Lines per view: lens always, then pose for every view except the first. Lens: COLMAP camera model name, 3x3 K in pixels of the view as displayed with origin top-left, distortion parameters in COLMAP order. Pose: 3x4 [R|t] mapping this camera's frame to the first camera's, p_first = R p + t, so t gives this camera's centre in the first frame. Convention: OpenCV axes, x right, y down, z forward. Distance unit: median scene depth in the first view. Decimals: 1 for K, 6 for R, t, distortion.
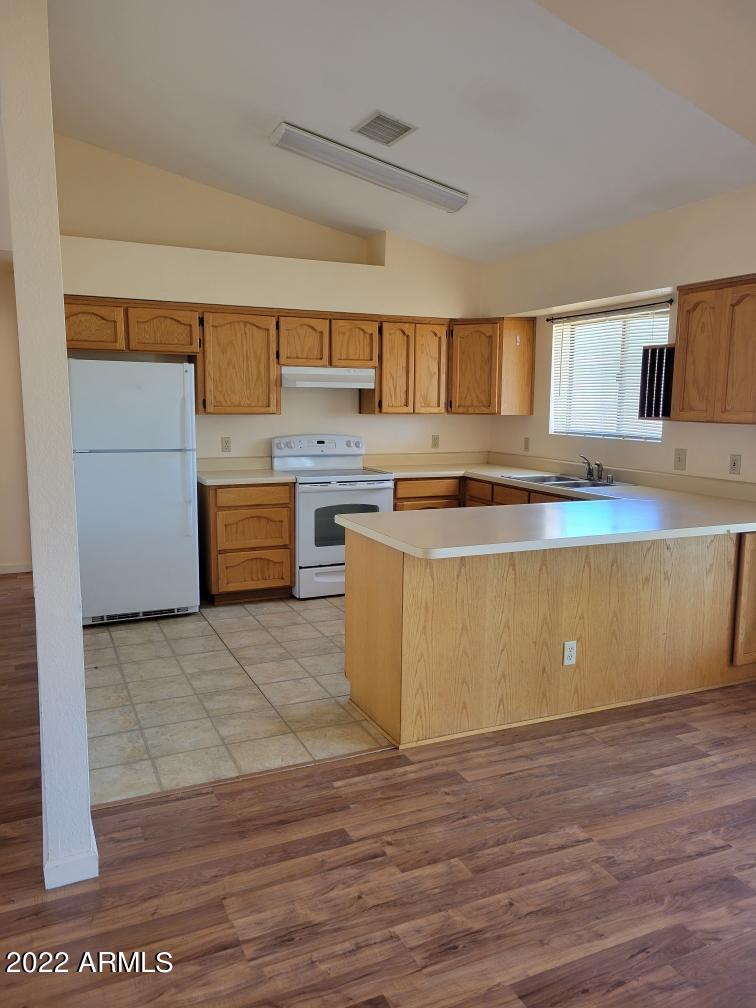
lens RADIAL K [[761.2, 0, 373.9], [0, 761.2, 508.4], [0, 0, 1]] dist [0.047742, -0.017969]
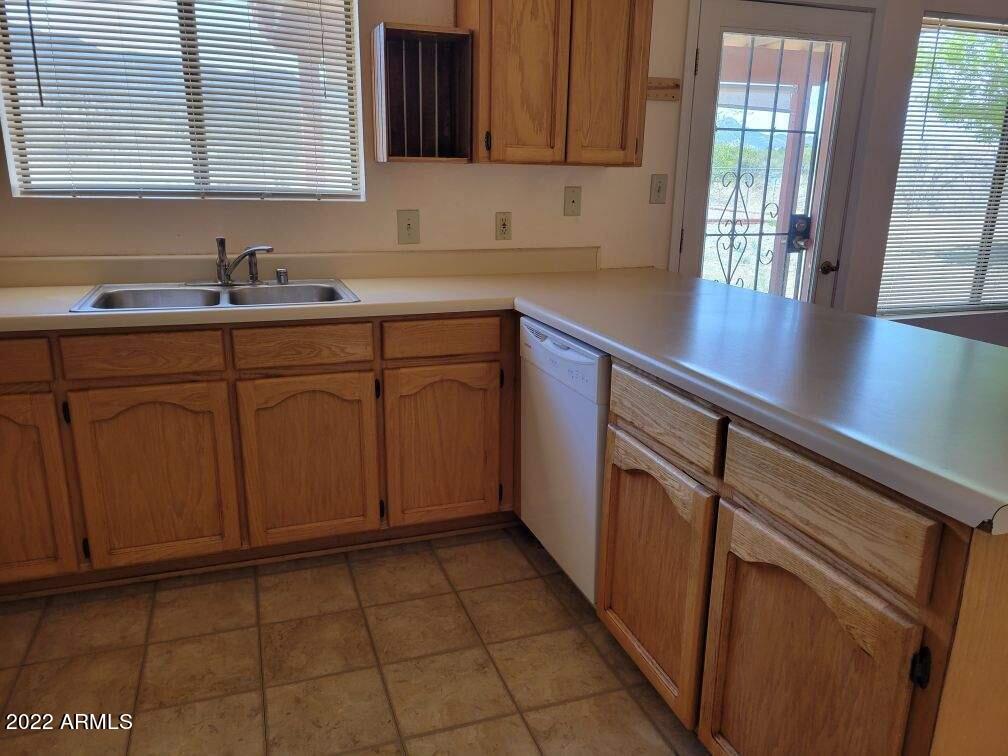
lens RADIAL K [[761.2, 0, 503.8], [0, 761.2, 380.6], [0, 0, 1]] dist [0.047742, -0.017969]
pose [[0.090669, -0.265337, 0.959883, -0.316901], [0.132062, 0.958544, 0.252493, -0.122769], [-0.987086, 0.103871, 0.121951, 1.153705]]
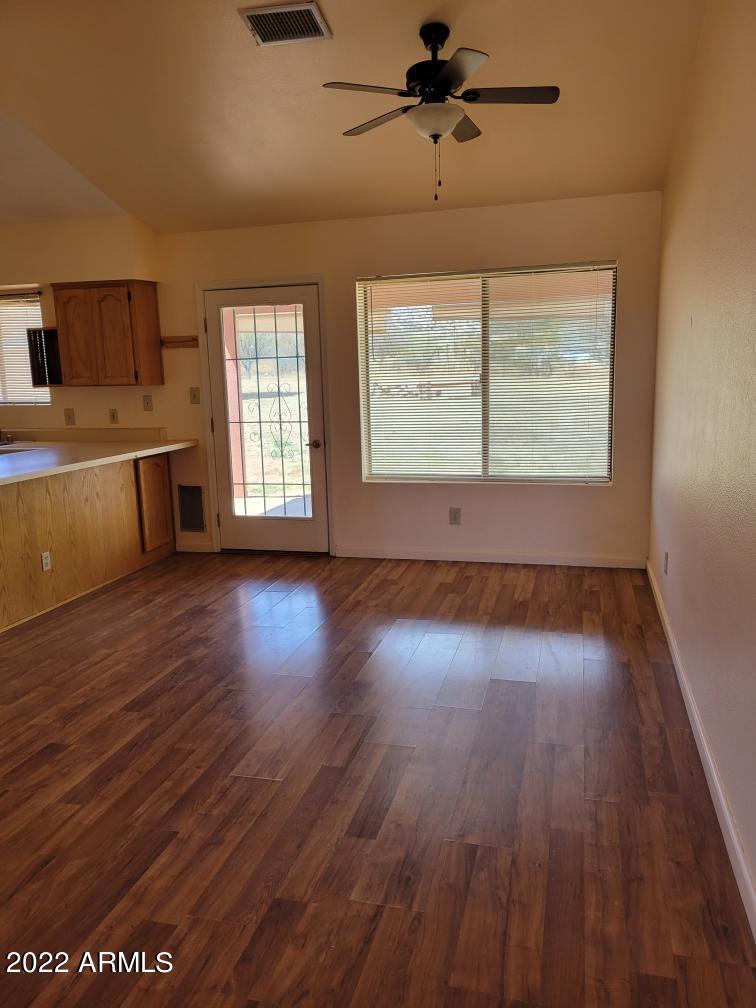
lens RADIAL K [[761.2, 0, 375.9], [0, 761.2, 502.4], [0, 0, 1]] dist [0.047742, -0.017969]
pose [[0.635364, -0.159525, 0.755556, -0.366296], [0.146372, 0.985571, 0.085003, 0.058472], [-0.758214, 0.056585, 0.649546, -0.300908]]
